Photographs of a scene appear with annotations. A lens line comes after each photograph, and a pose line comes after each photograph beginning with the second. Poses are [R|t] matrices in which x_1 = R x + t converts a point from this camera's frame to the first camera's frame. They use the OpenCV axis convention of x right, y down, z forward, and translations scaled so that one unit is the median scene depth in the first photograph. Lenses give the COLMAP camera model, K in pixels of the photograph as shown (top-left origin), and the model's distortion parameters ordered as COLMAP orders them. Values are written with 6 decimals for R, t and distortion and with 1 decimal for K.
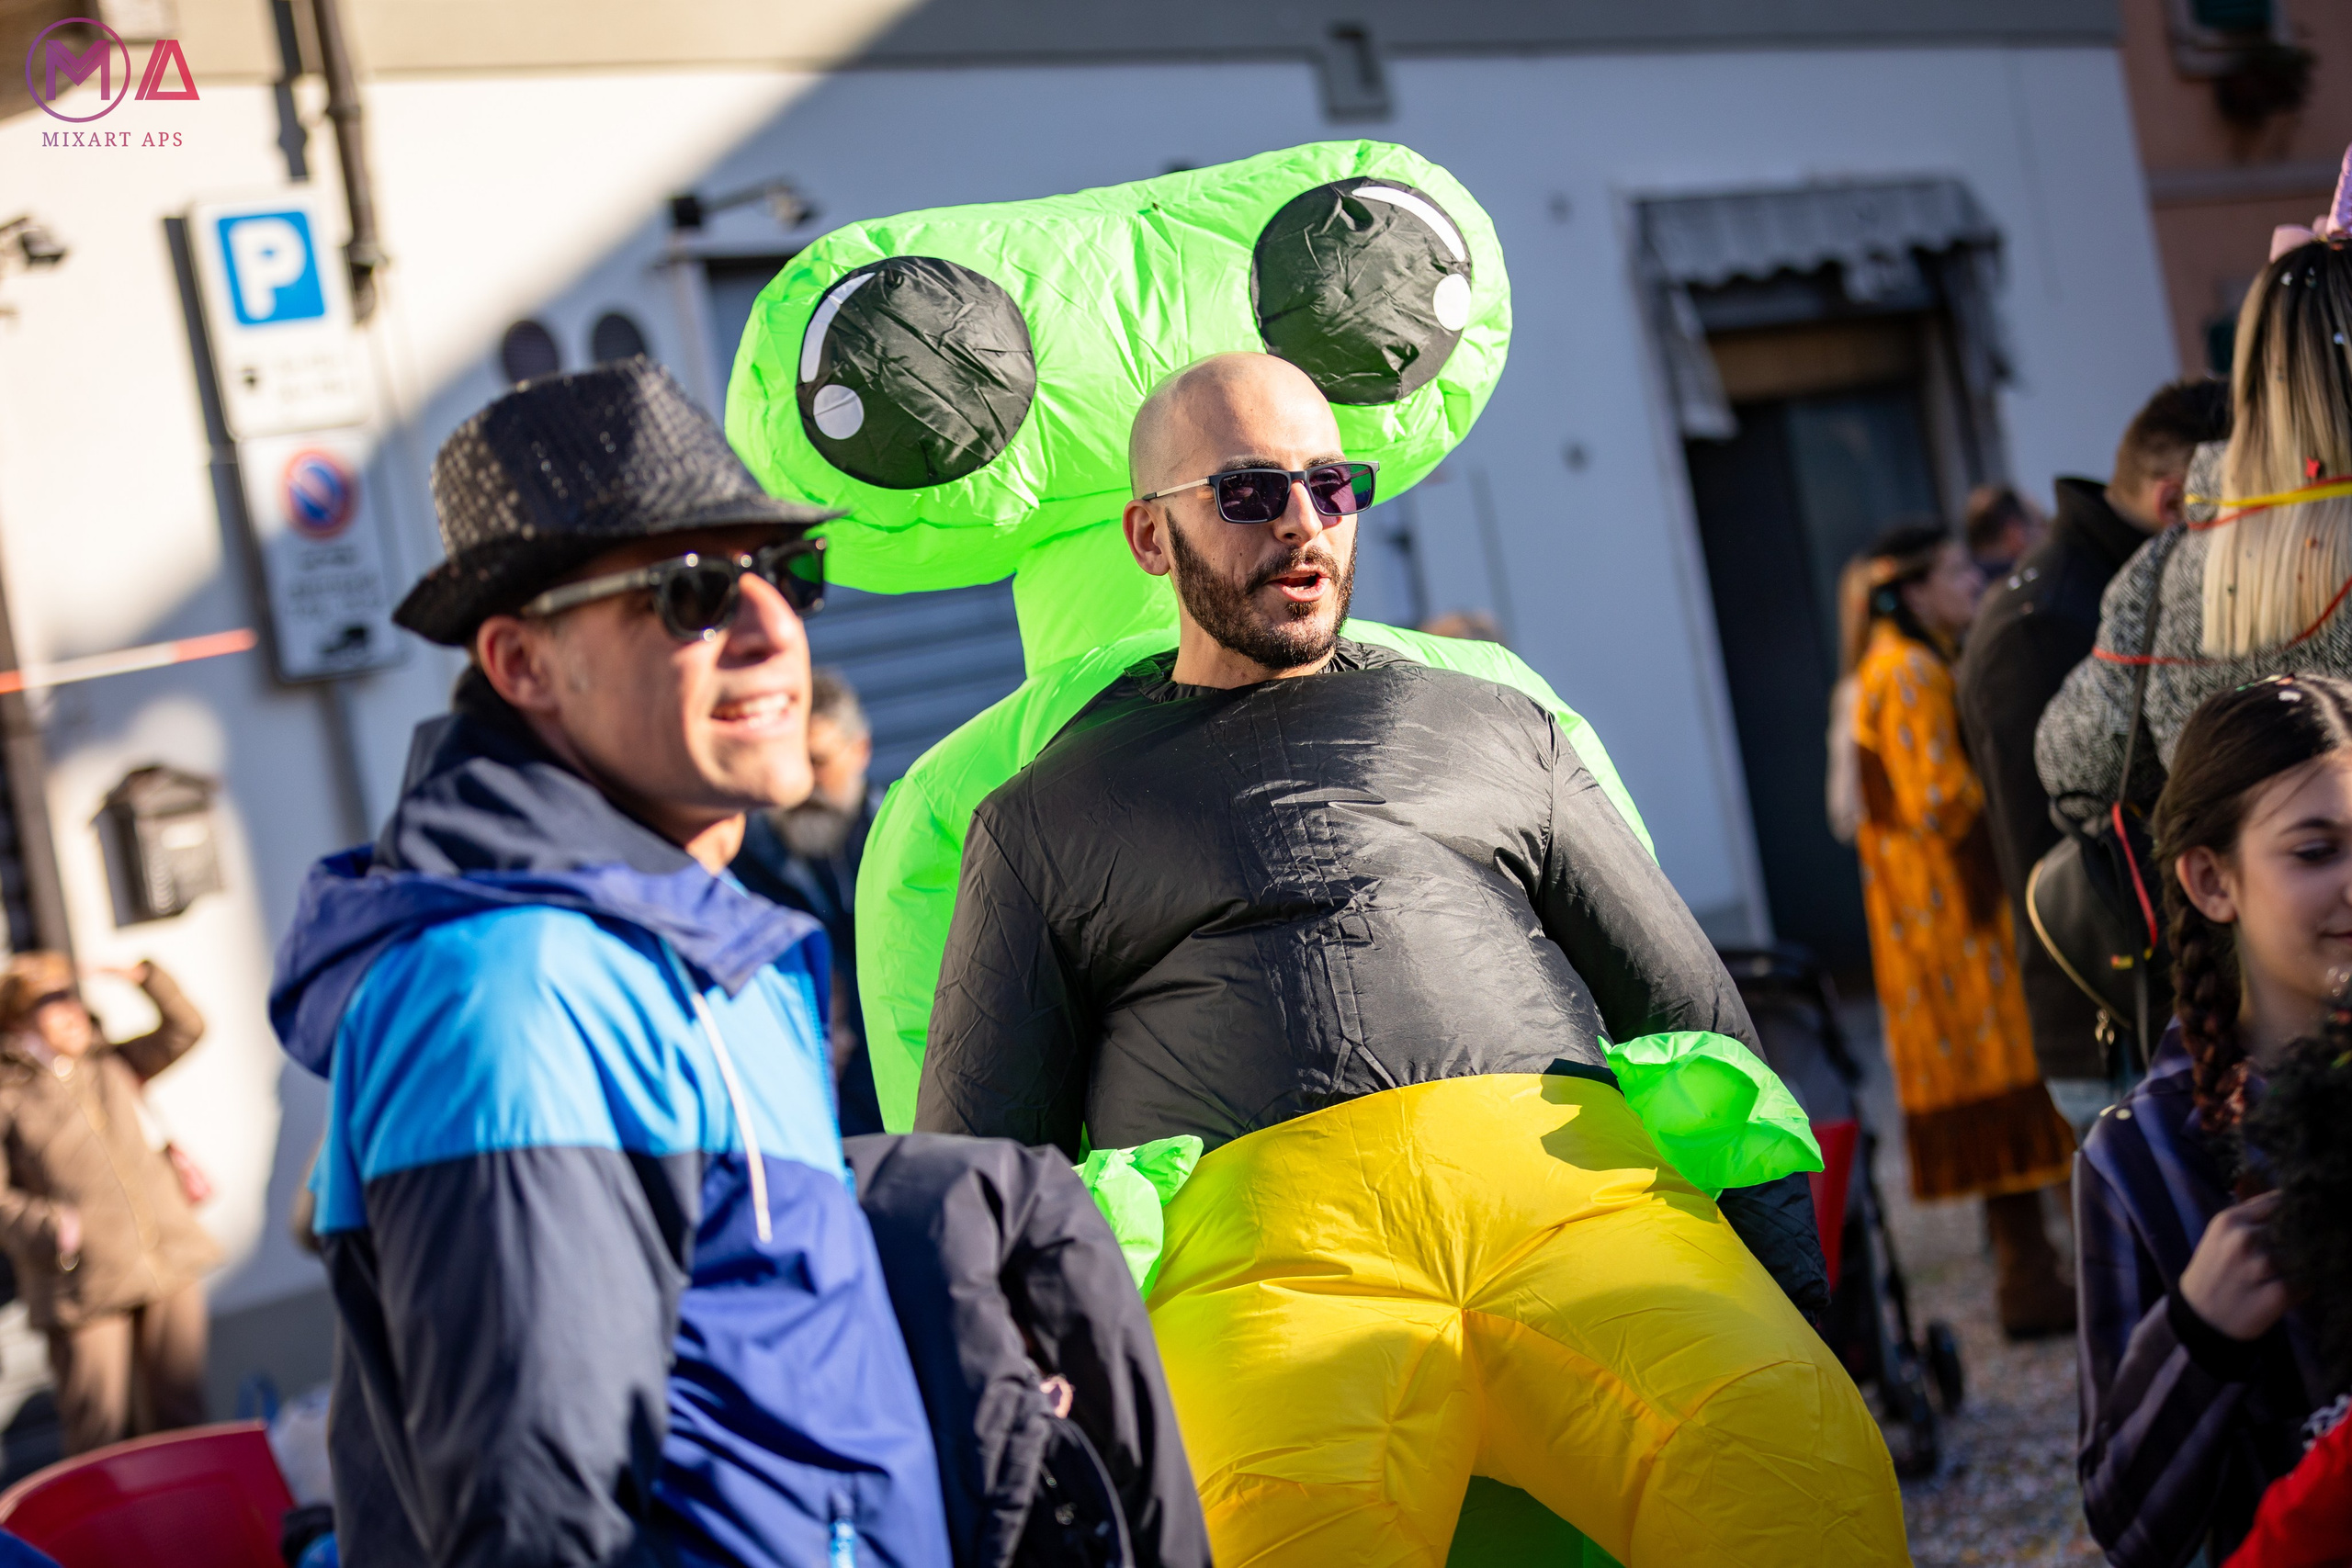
lens RADIAL K [[4751.5, 0, 1175.9], [0, 4751.5, 660.7], [0, 0, 1]] dist [-0.029908, 0.354087]
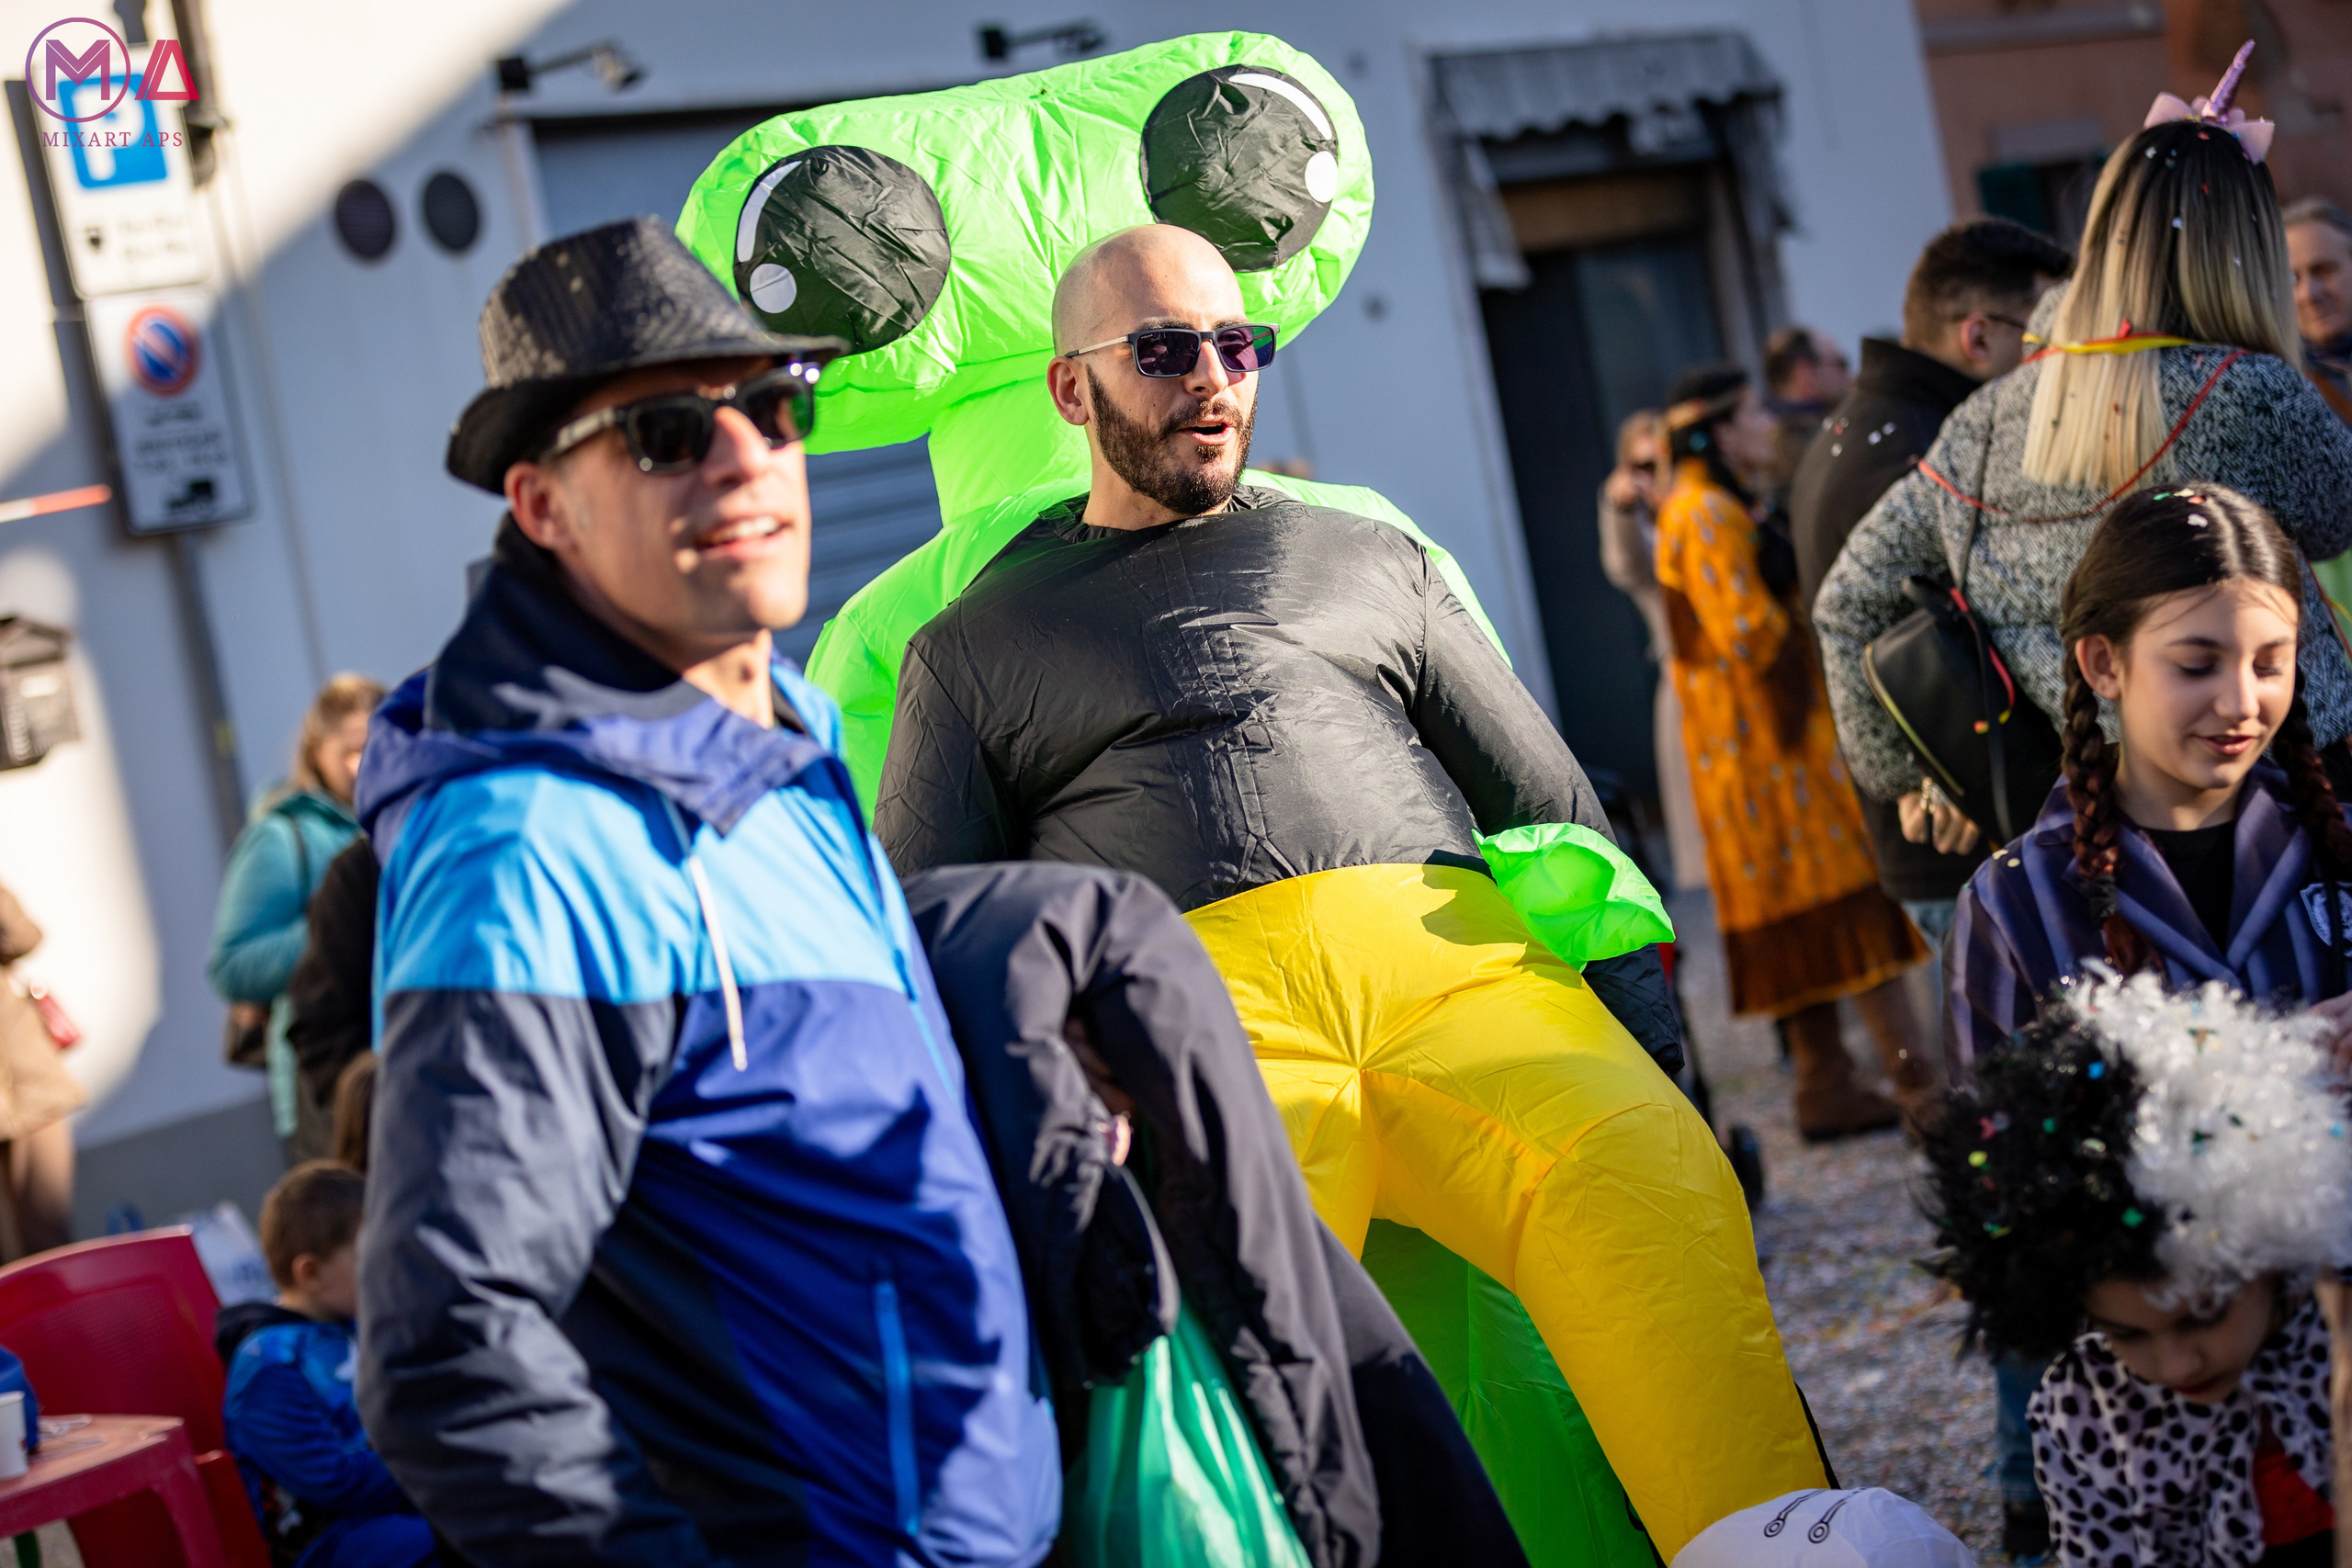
lens RADIAL K [[4726.0, 0, 993.6], [0, 4726.0, 784.3], [0, 0, 1]] dist [0.037705, -0.100053]
pose [[0.999702, -0.022128, 0.010336, -0.033600], [0.021550, 0.998361, 0.053009, 0.006057], [-0.011492, -0.052771, 0.998541, -0.111790]]
